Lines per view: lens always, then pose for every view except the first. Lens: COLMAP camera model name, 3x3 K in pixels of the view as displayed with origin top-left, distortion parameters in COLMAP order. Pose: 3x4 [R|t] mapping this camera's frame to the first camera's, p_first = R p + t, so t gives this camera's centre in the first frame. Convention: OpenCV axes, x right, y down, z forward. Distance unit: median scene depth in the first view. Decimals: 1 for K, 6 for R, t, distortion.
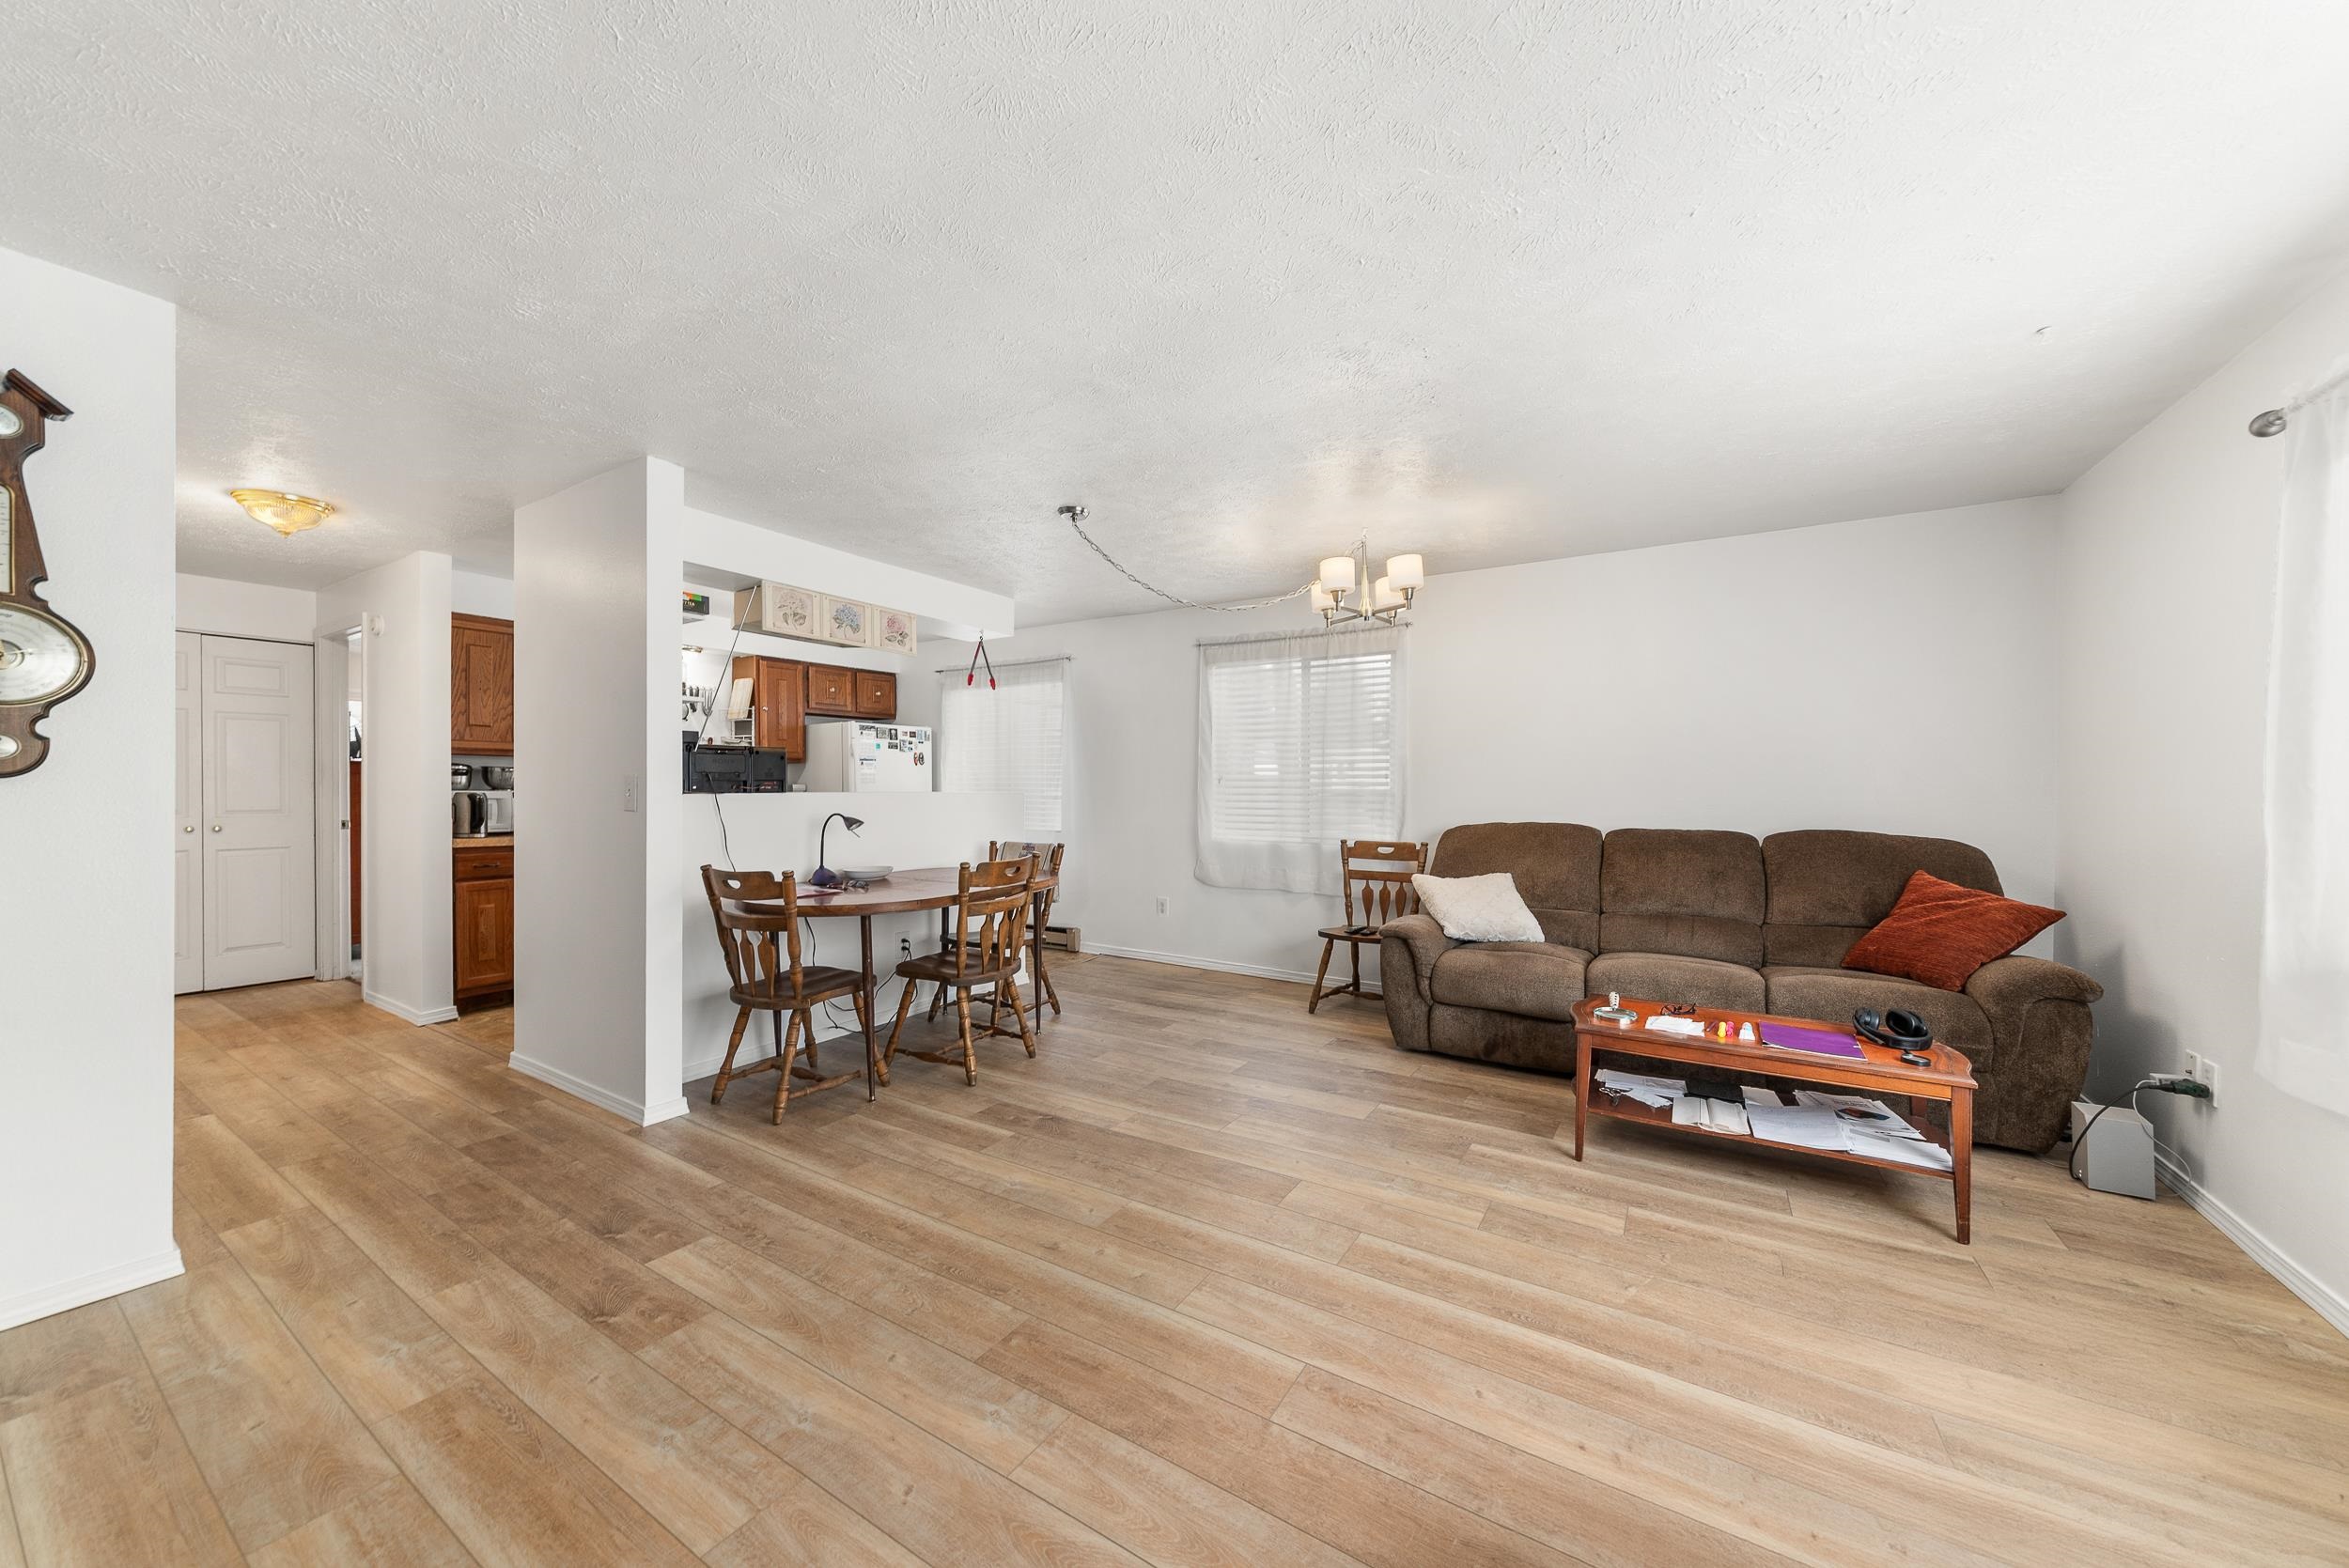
lens RADIAL K [[828.6, 0, 1176.5], [0, 828.6, 793.1], [0, 0, 1]] dist [-0.002077, -0.000219]
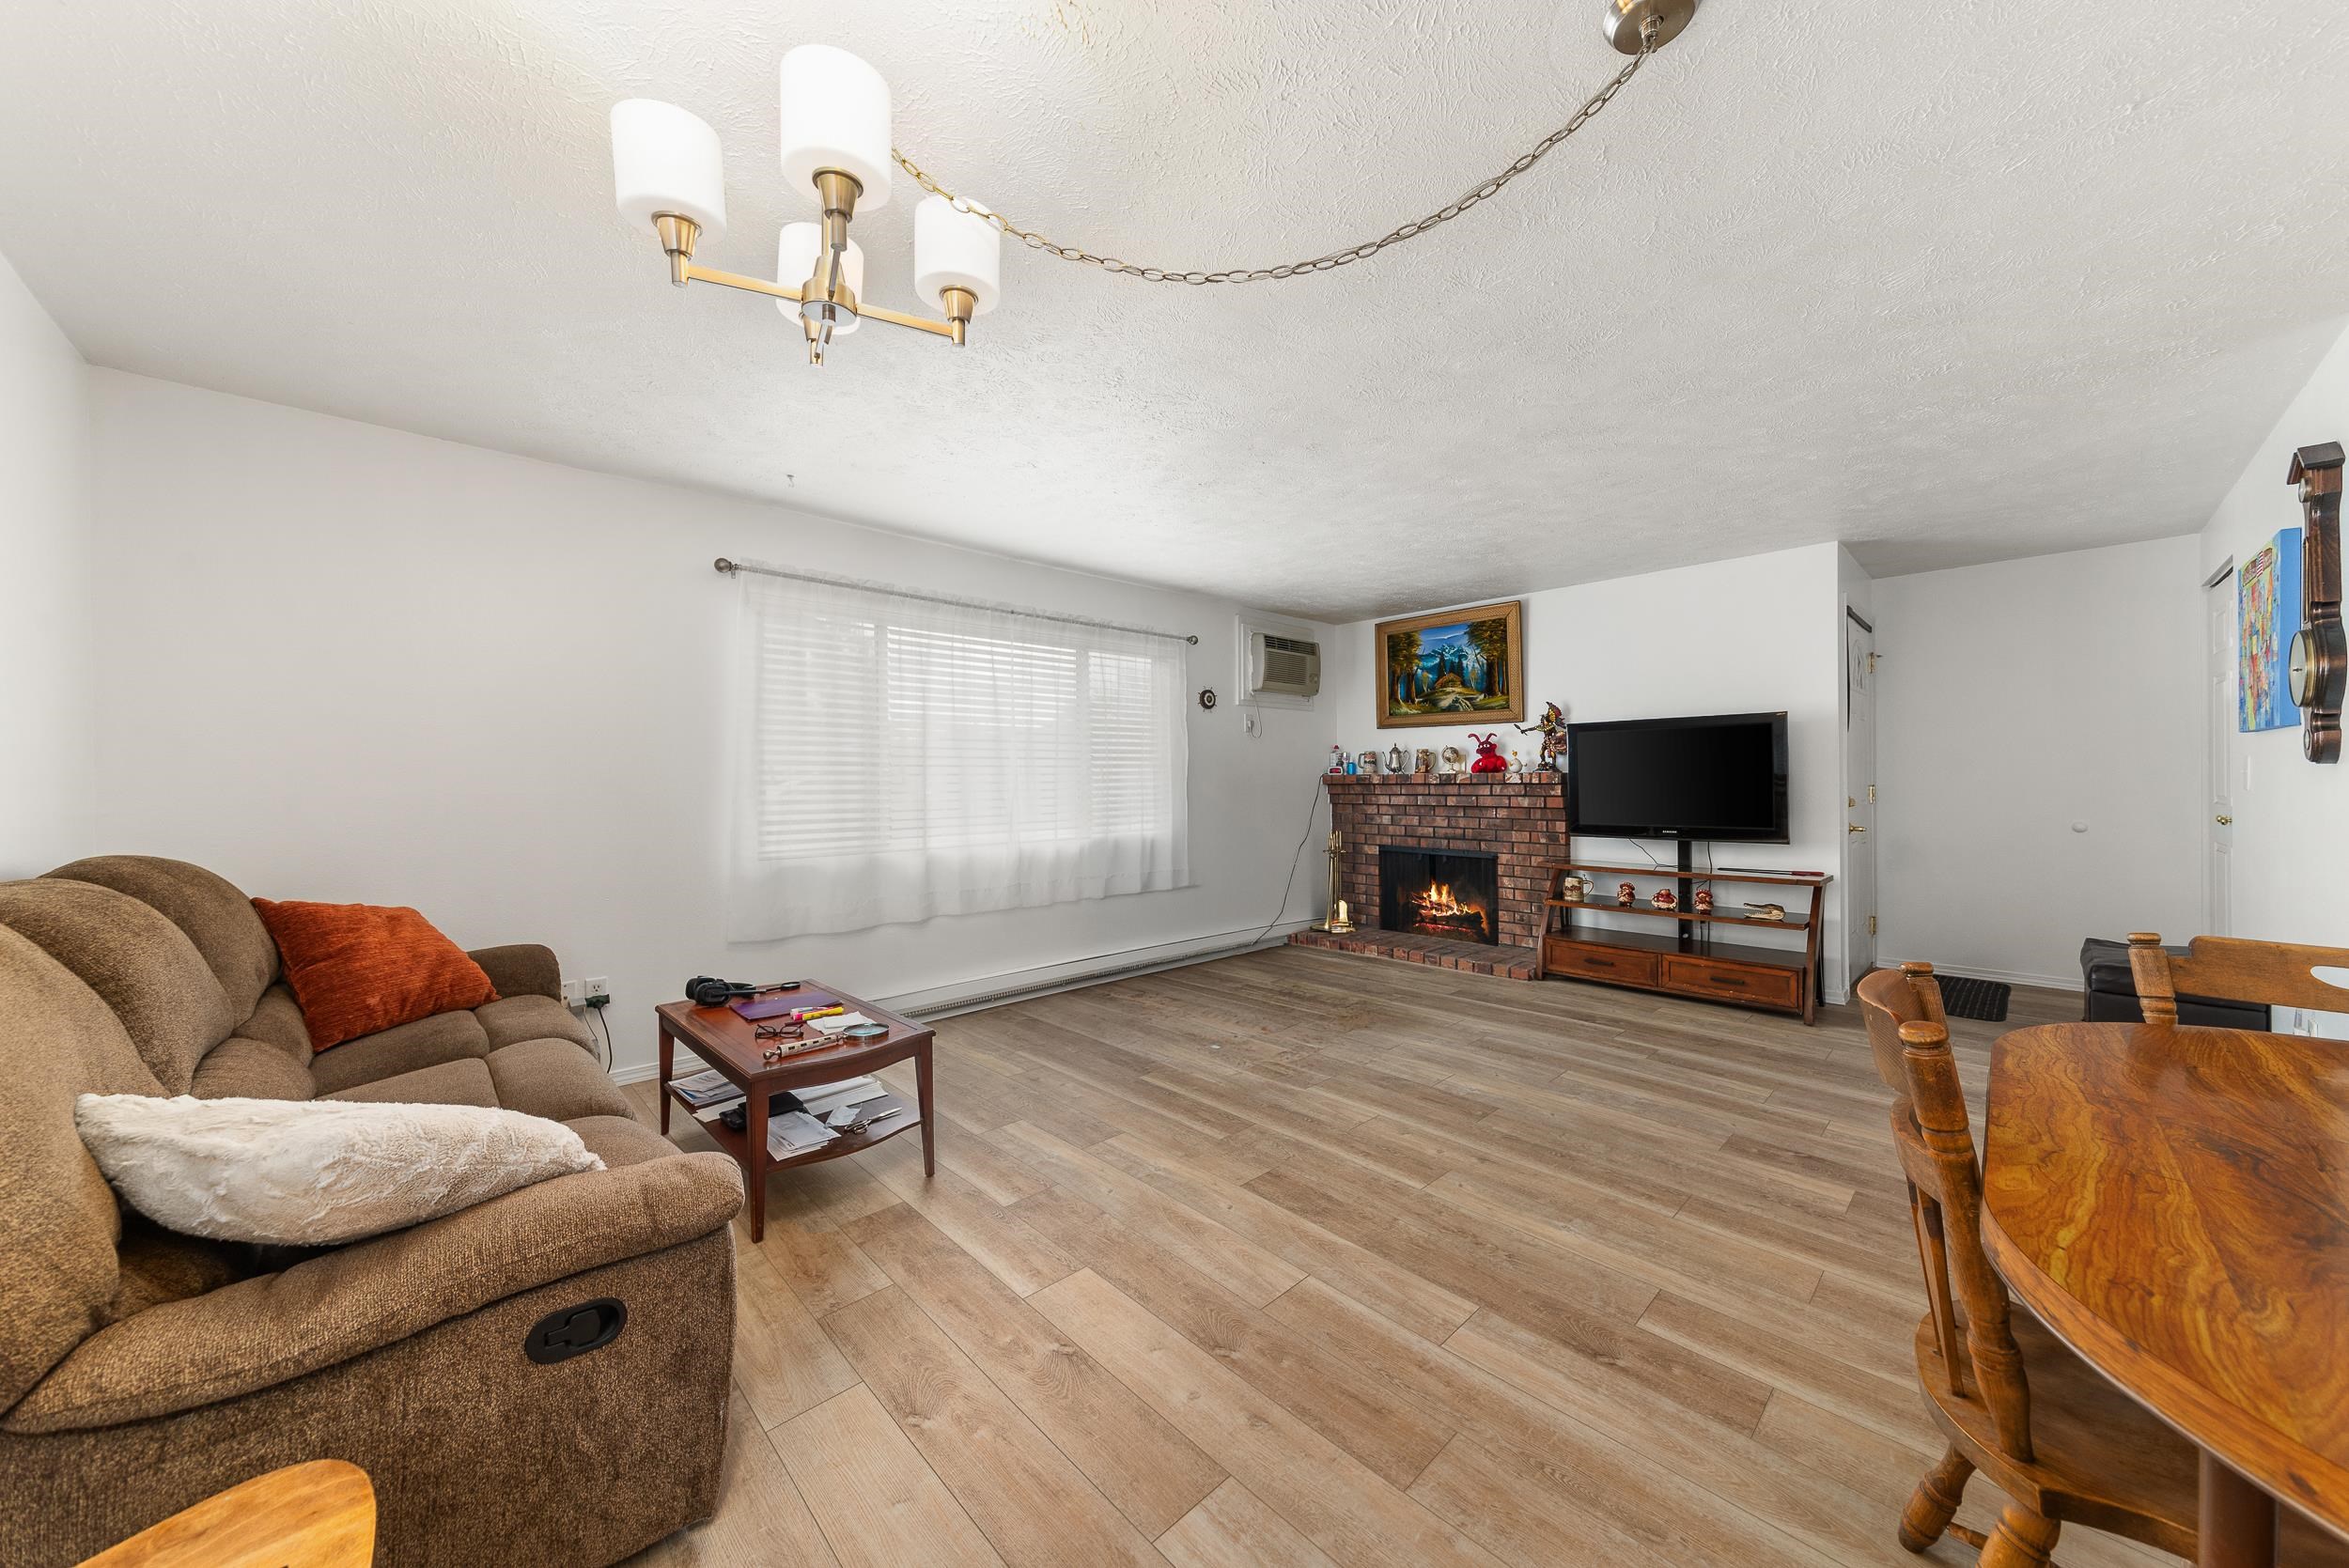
lens RADIAL K [[823.4, 0, 1174.5], [0, 823.4, 784.0], [0, 0, 1]] dist [-0.001618, -0.000184]
pose [[-0.968080, 0.001403, 0.250637, -0.010691], [0.005510, 0.999862, 0.015684, -0.008219], [-0.250581, 0.016564, -0.967954, 1.386640]]
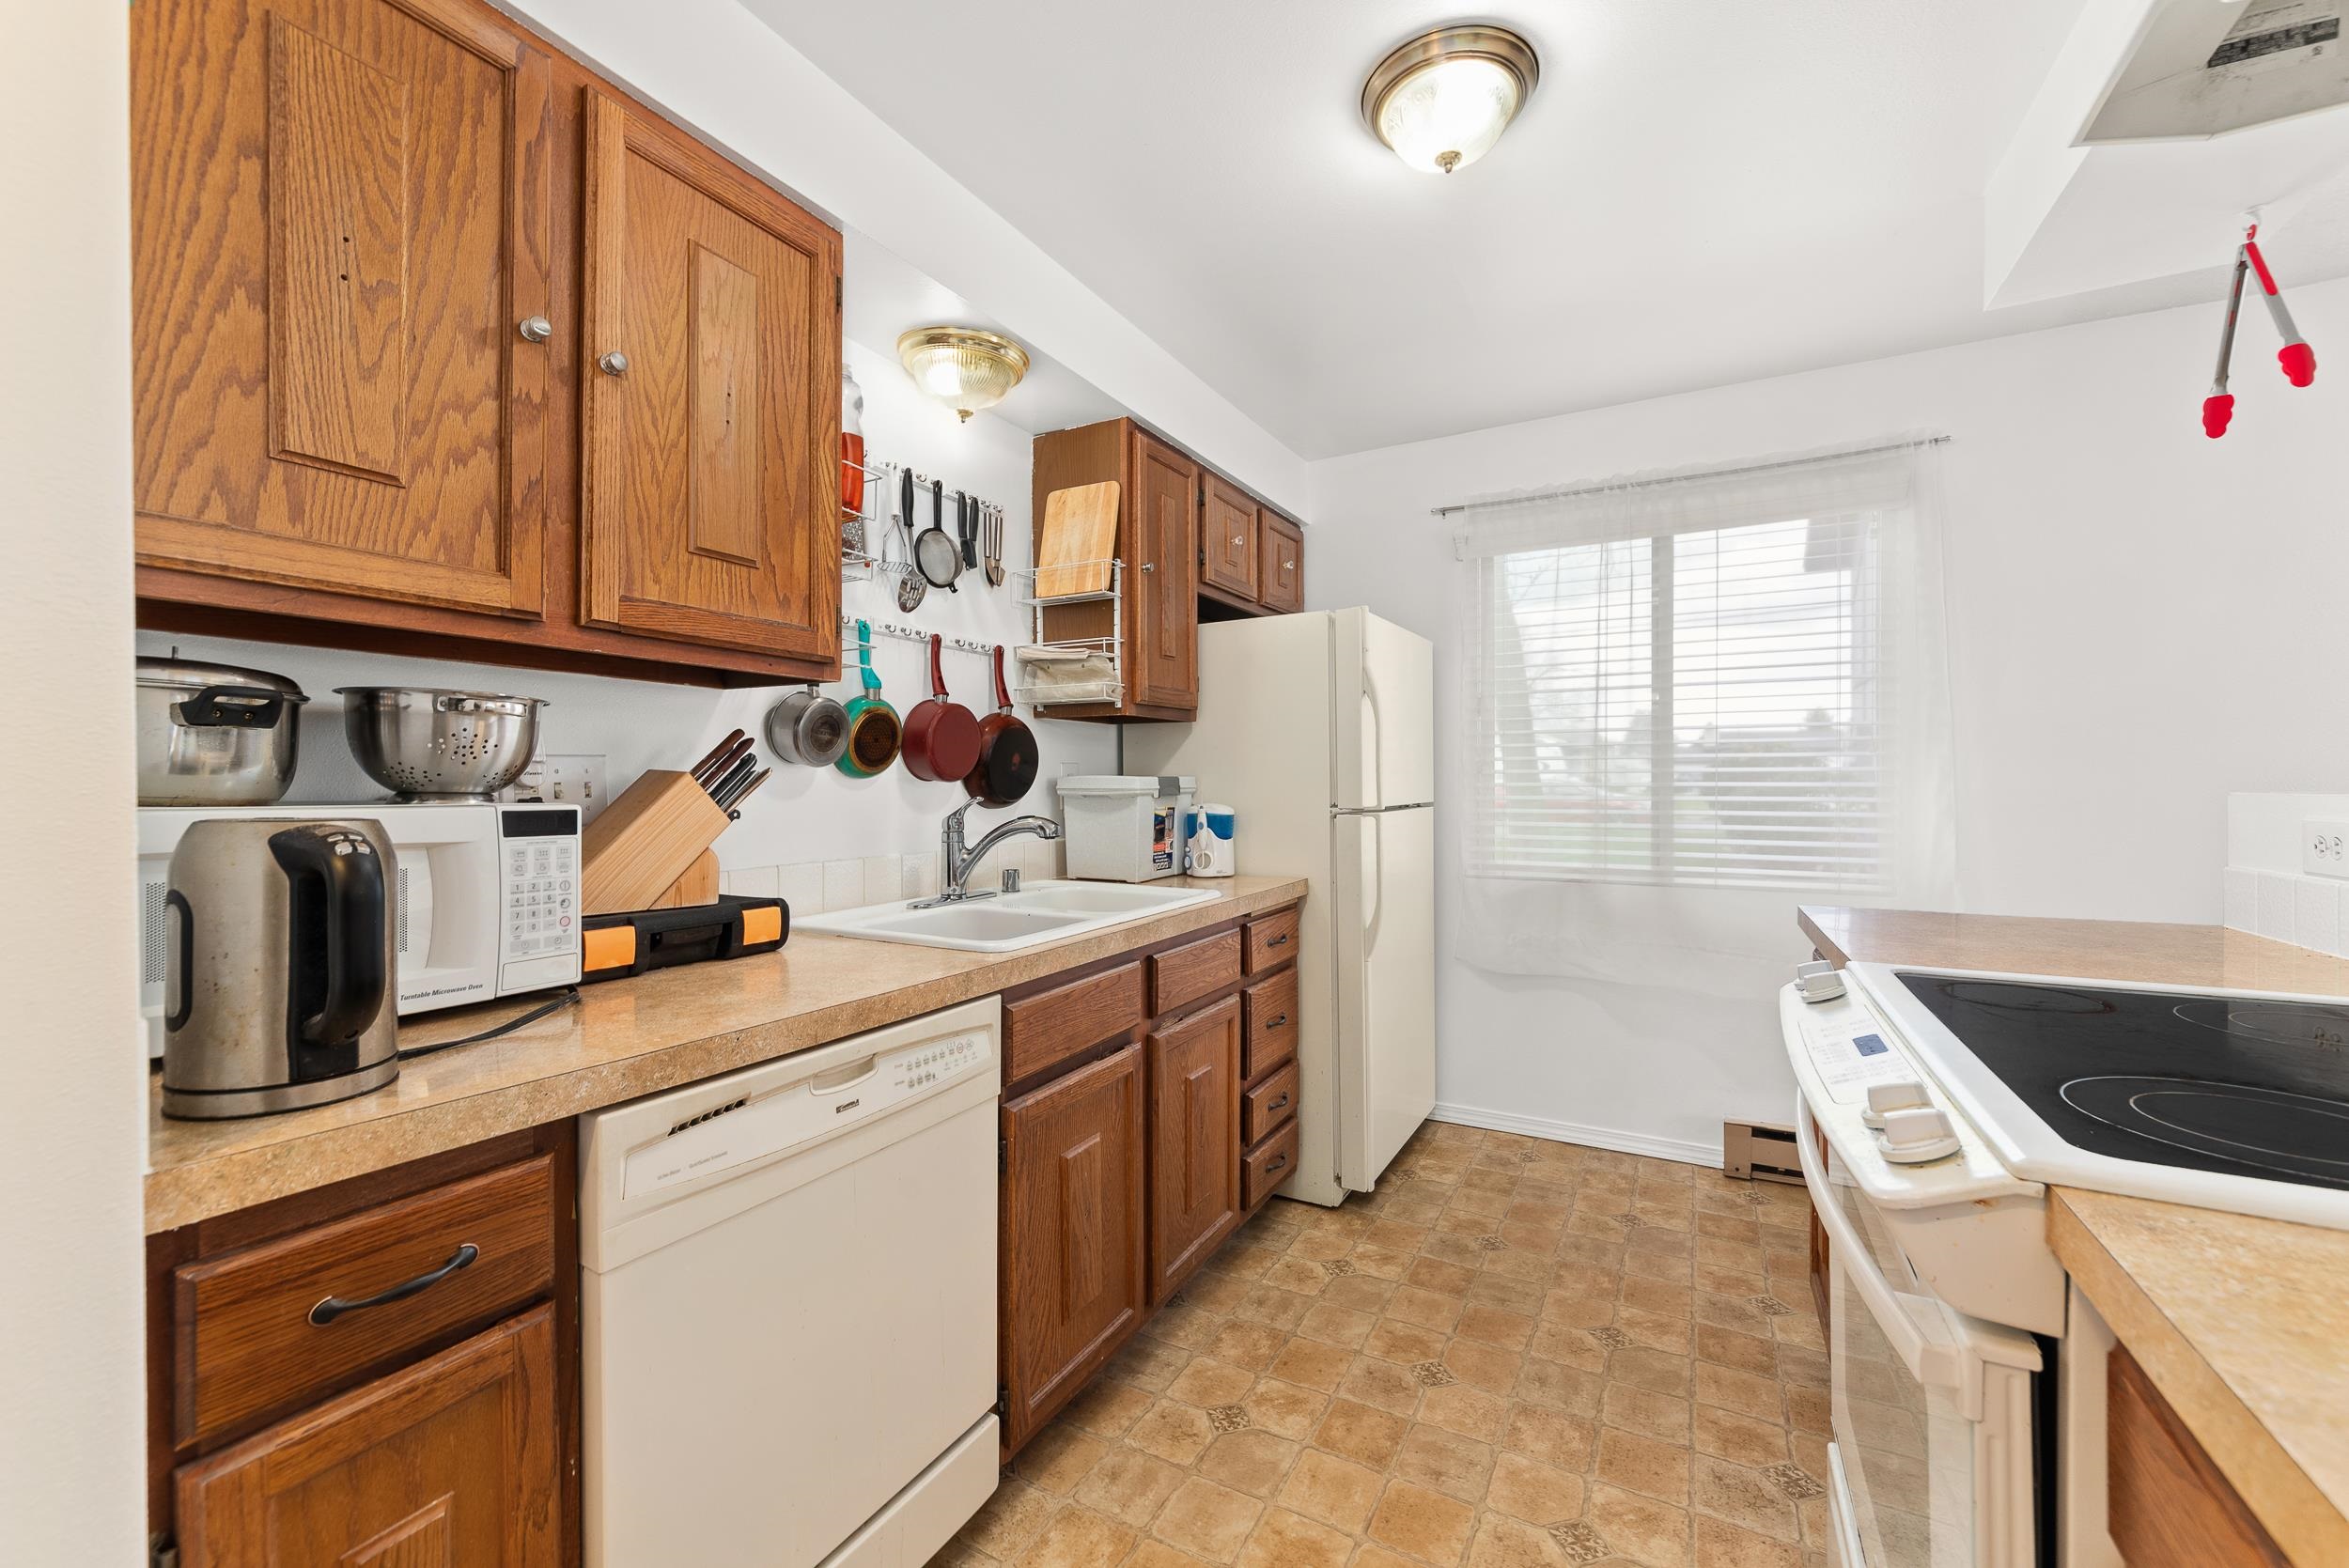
lens RADIAL K [[939.4, 0, 1196.3], [0, 939.4, 774.1], [0, 0, 1]] dist [0.000436, 0.000086]
pose [[0.997036, -0.000387, 0.076934, -0.871821], [0.001604, 0.999875, -0.015761, -0.008481], [-0.076918, 0.015837, 0.996912, 1.013506]]
